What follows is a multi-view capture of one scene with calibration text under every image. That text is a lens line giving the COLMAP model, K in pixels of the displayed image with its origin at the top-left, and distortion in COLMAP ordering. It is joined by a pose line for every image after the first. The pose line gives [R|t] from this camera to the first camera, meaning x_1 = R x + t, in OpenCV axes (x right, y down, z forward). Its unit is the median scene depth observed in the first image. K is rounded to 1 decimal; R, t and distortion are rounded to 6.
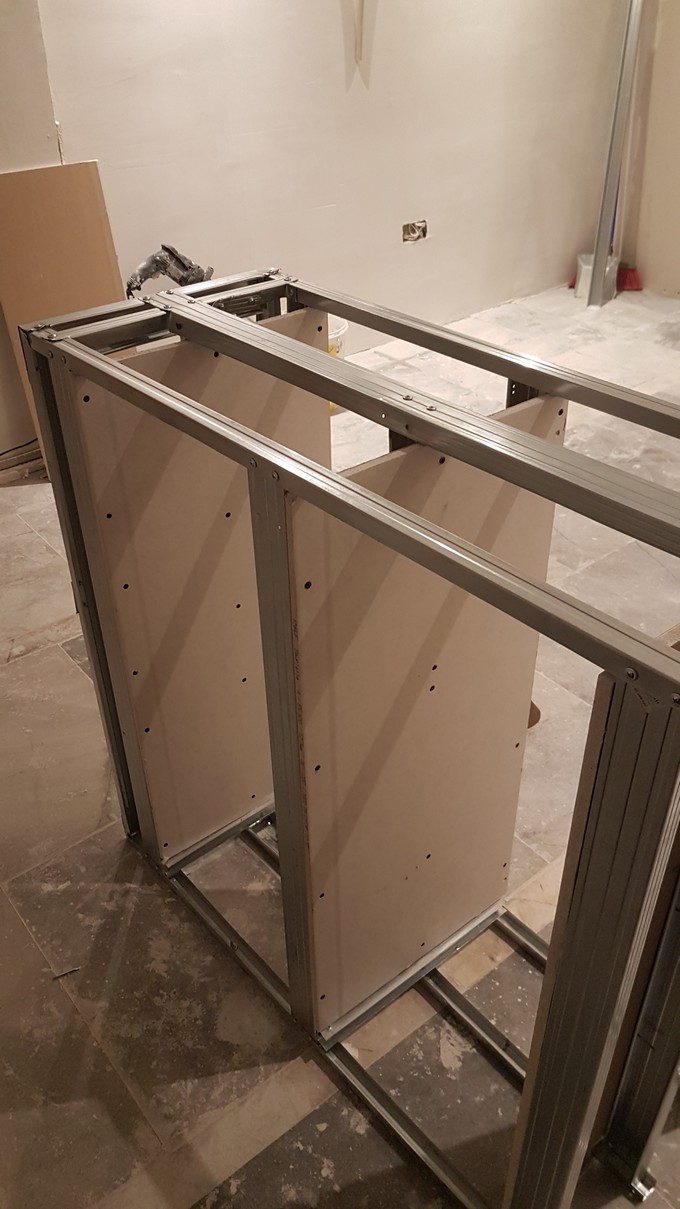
lens RADIAL K [[943.5, 0, 332.6], [0, 943.5, 601.3], [0, 0, 1]] dist [0.003797, -0.030161]
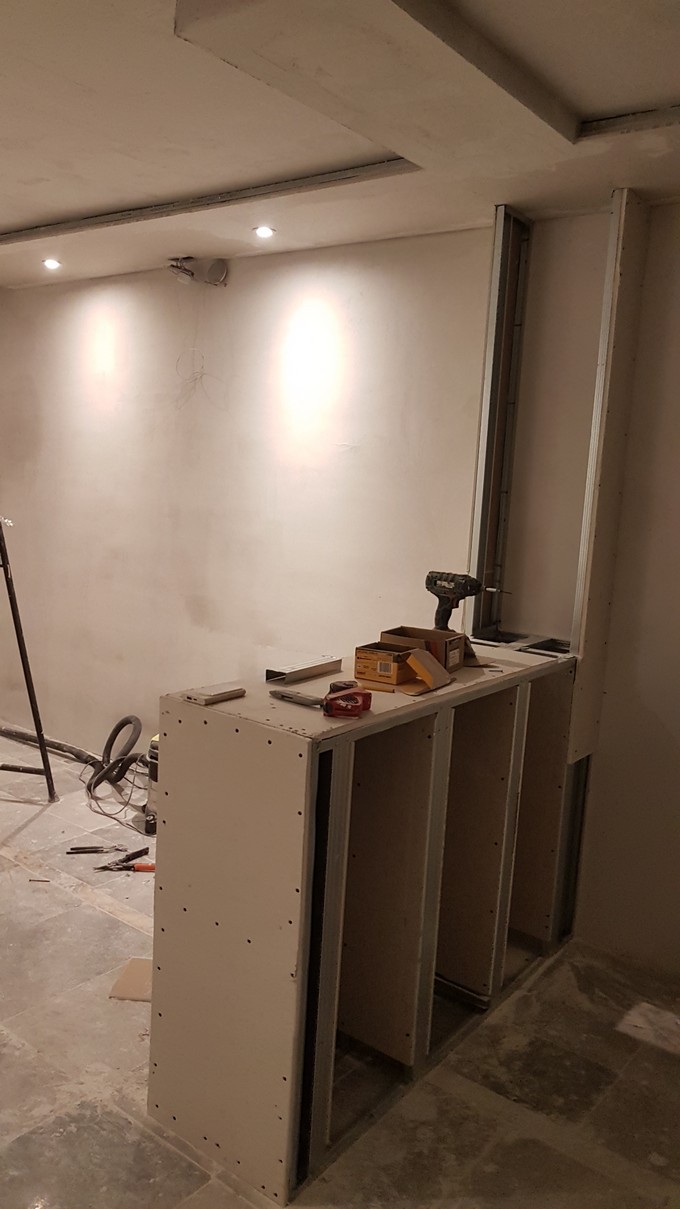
lens RADIAL K [[943.5, 0, 312.8], [0, 943.5, 608.6], [0, 0, 1]] dist [0.003797, -0.030161]
pose [[-0.209488, -0.135101, 0.968433, -1.470887], [0.508540, 0.830872, 0.225917, -0.679672], [-0.835166, 0.539813, -0.105354, 0.899701]]
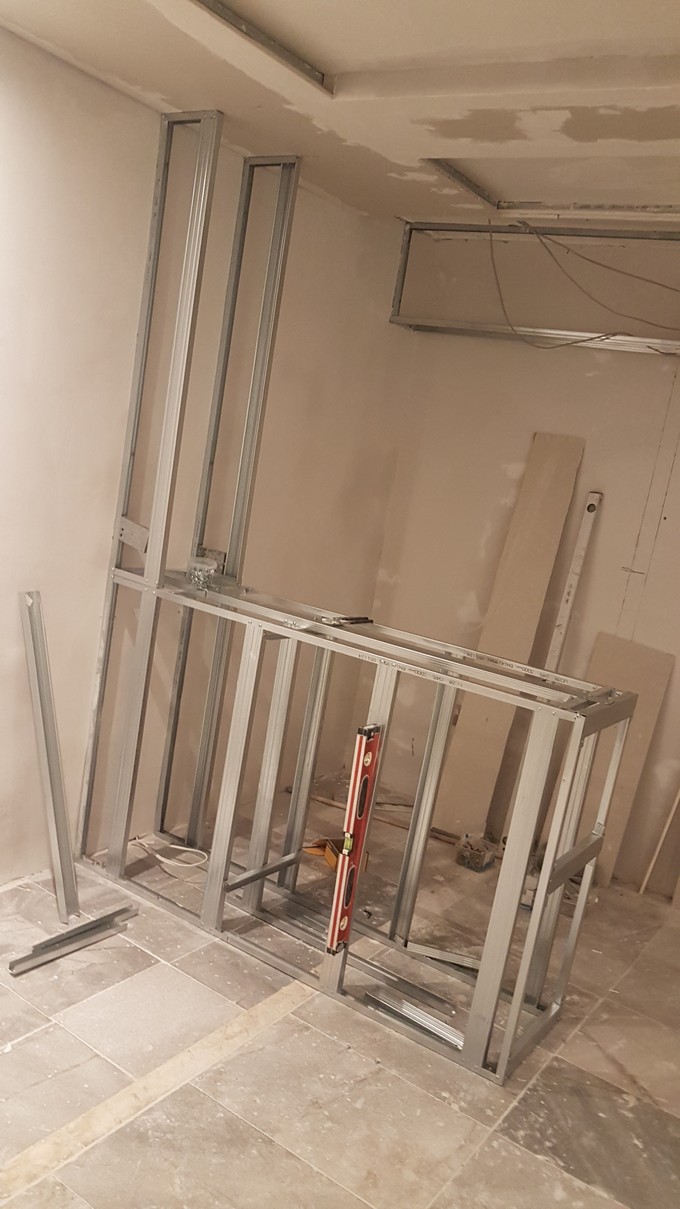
lens RADIAL K [[943.5, 0, 316.8], [0, 943.5, 620.4], [0, 0, 1]] dist [0.003797, -0.030161]
pose [[-0.950449, -0.087227, -0.298393, 0.818630], [-0.277210, 0.672253, 0.686463, -1.384210], [0.140718, 0.735165, -0.663122, 1.841396]]
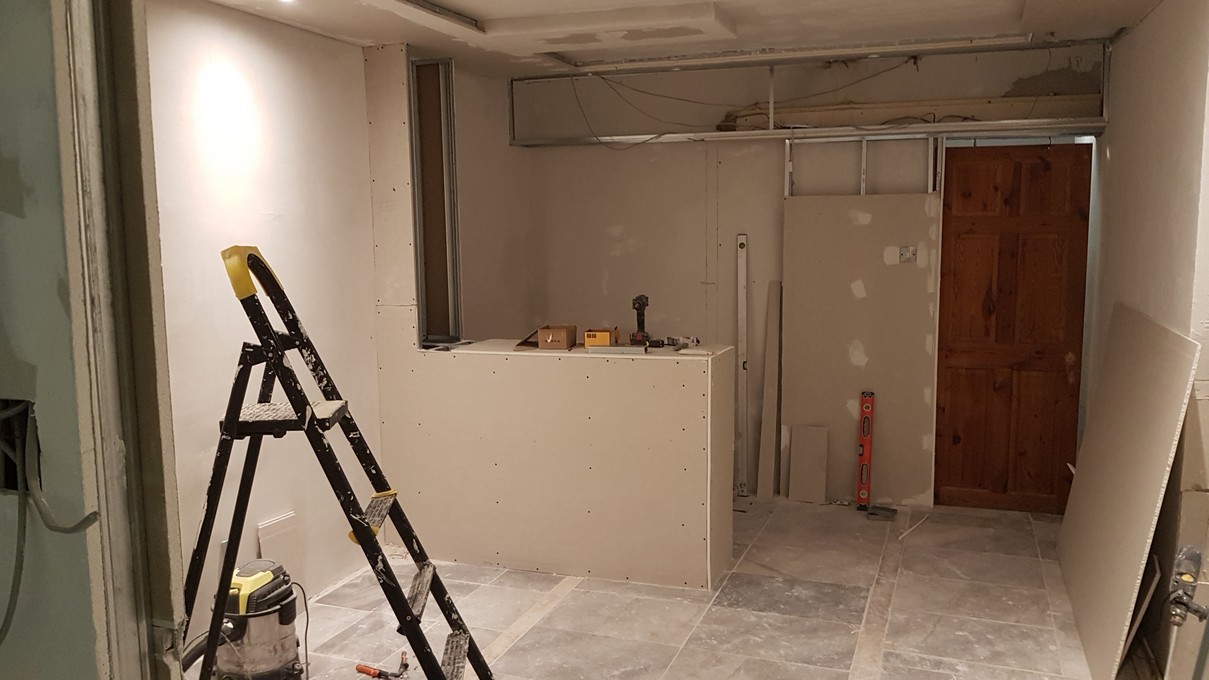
lens RADIAL K [[943.5, 0, 609.8], [0, 943.5, 341.8], [0, 0, 1]] dist [0.003797, -0.030161]
pose [[-0.858249, 0.085040, -0.506139, 1.549486], [-0.270799, 0.762697, 0.587334, -1.913361], [0.435978, 0.641141, -0.631555, 2.561983]]
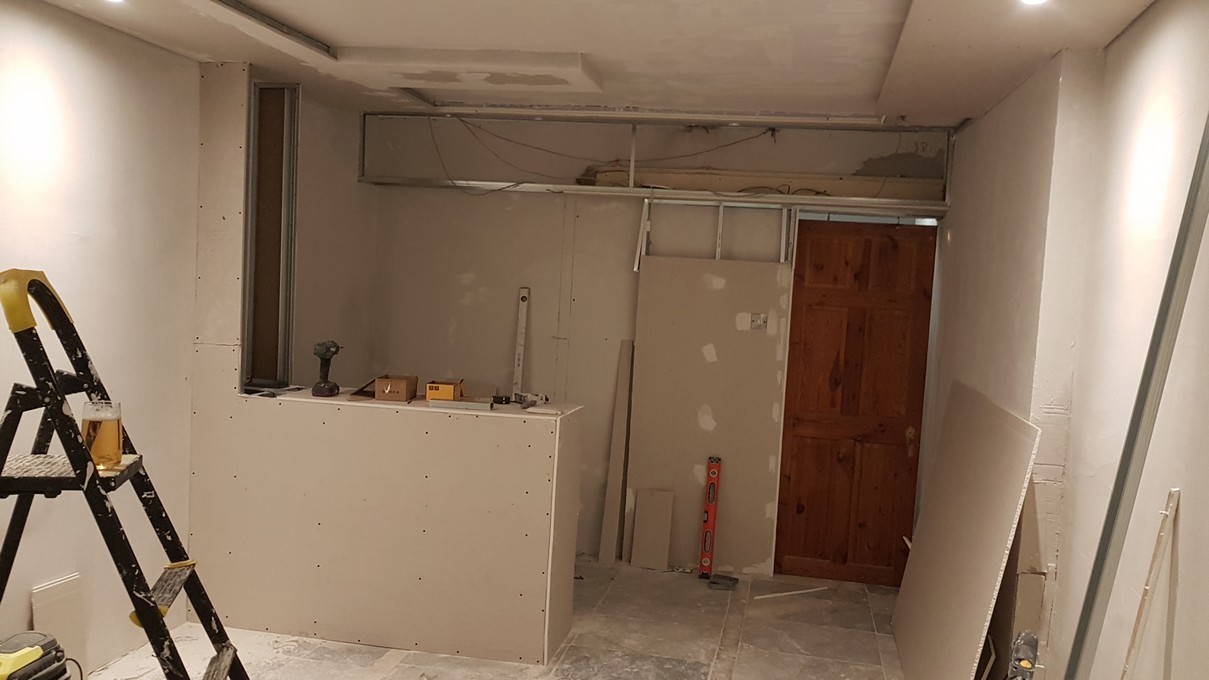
lens RADIAL K [[943.5, 0, 612.9], [0, 943.5, 338.4], [0, 0, 1]] dist [0.003797, -0.030161]
pose [[-0.765310, 0.009861, -0.643586, 1.481988], [-0.400406, 0.775572, 0.488020, -1.854509], [0.503960, 0.631182, -0.589605, 2.465198]]
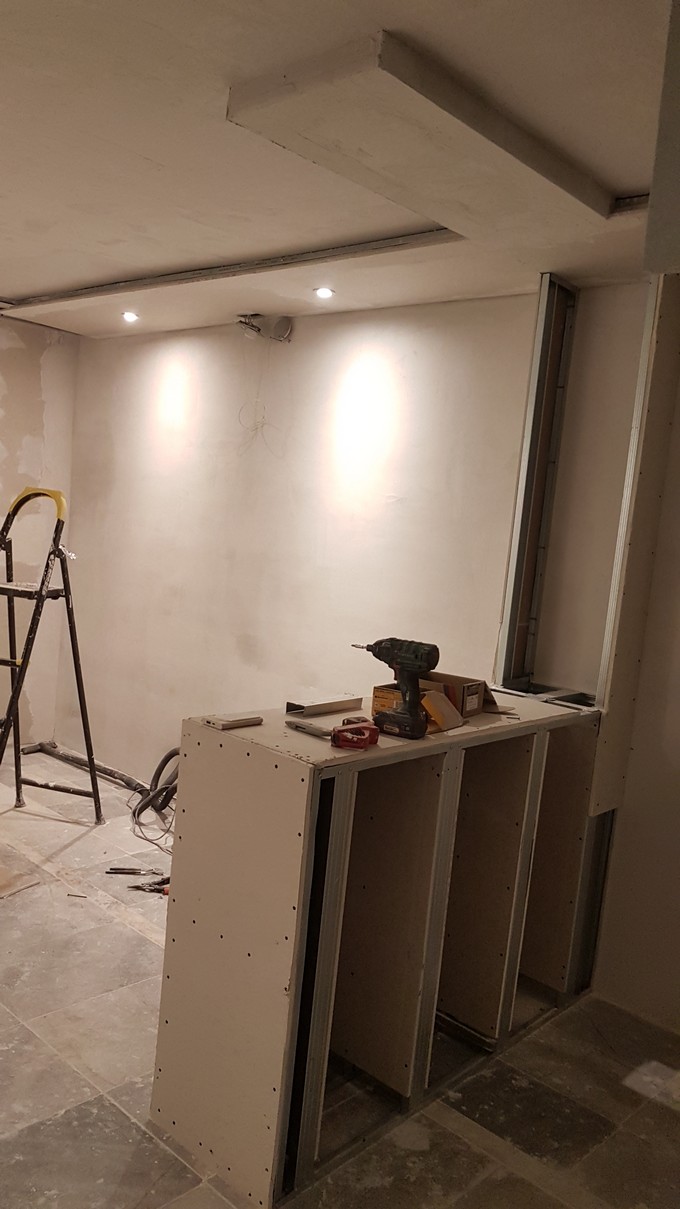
lens RADIAL K [[943.5, 0, 308.9], [0, 943.5, 618.1], [0, 0, 1]] dist [0.003797, -0.030161]
pose [[-0.121463, -0.101965, 0.987345, -1.578307], [0.479972, 0.864651, 0.148340, -0.637016], [-0.868835, 0.491916, -0.056083, 0.841916]]
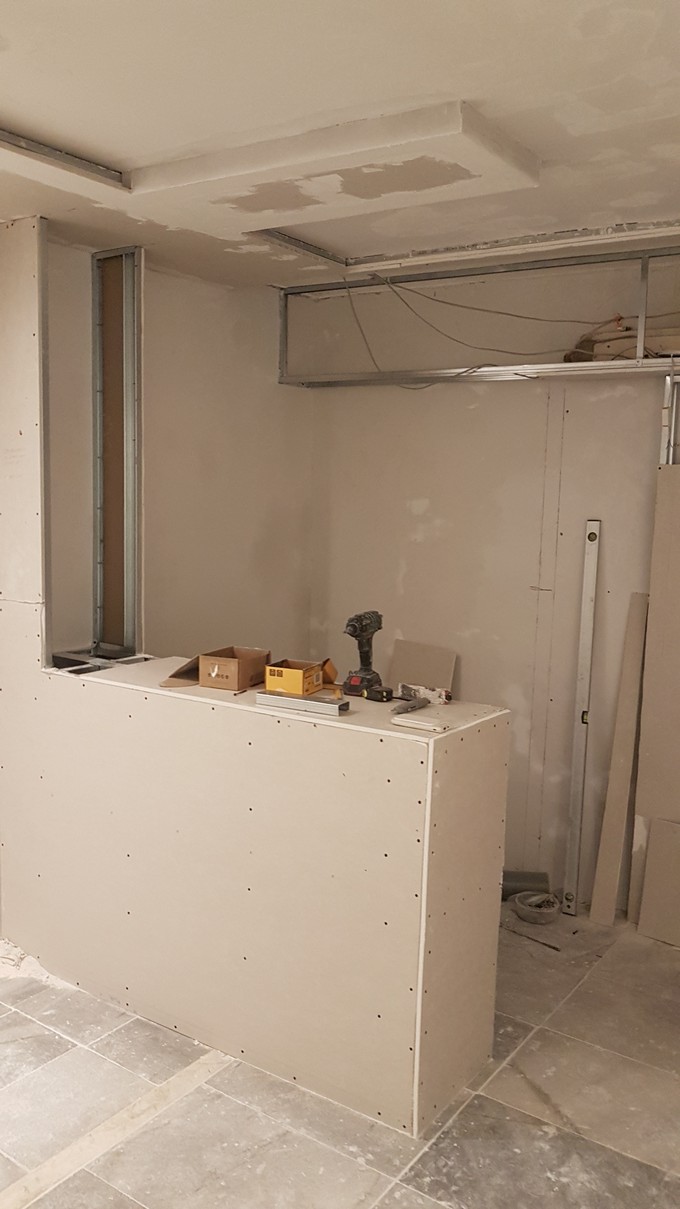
lens RADIAL K [[943.5, 0, 341.5], [0, 943.5, 594.8], [0, 0, 1]] dist [0.003797, -0.030161]
pose [[-0.959823, 0.016089, -0.280145, 0.503524], [-0.171744, 0.755837, 0.631834, -1.486075], [0.221910, 0.654562, -0.722707, 1.927271]]
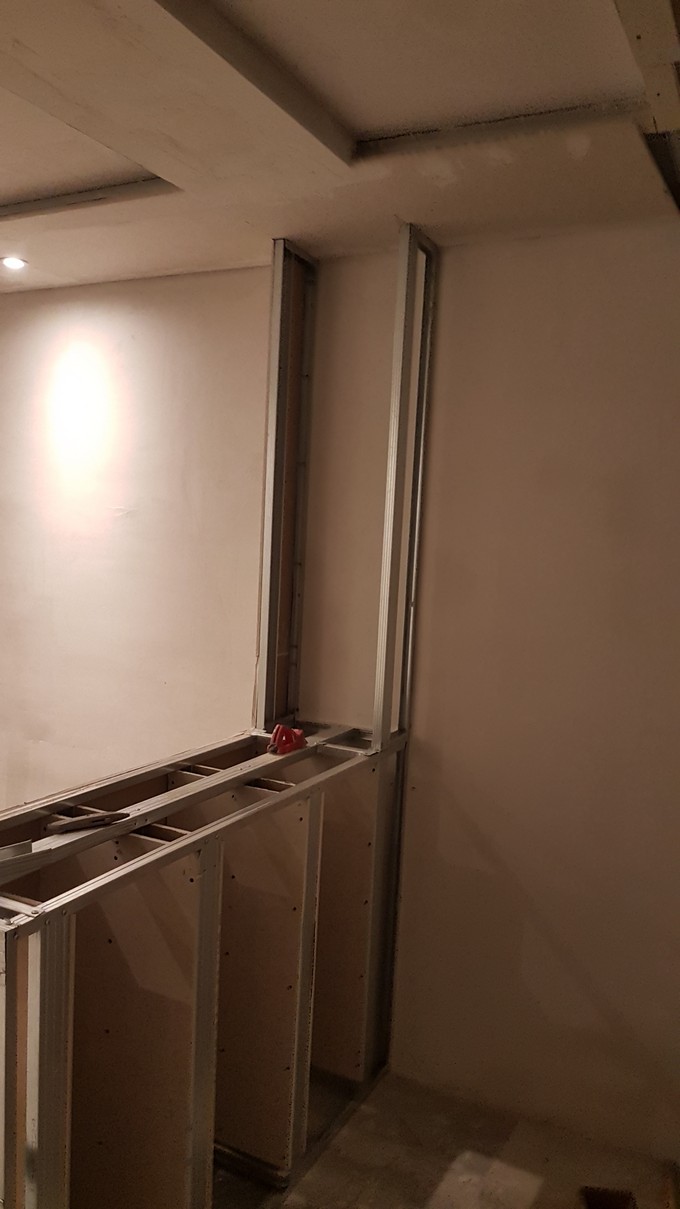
lens RADIAL K [[943.5, 0, 316.0], [0, 943.5, 625.5], [0, 0, 1]] dist [0.003797, -0.030161]
pose [[-0.379739, -0.091829, 0.920525, -1.210203], [0.486022, 0.826864, 0.282981, -0.606482], [-0.787135, 0.554854, -0.269362, 0.711082]]
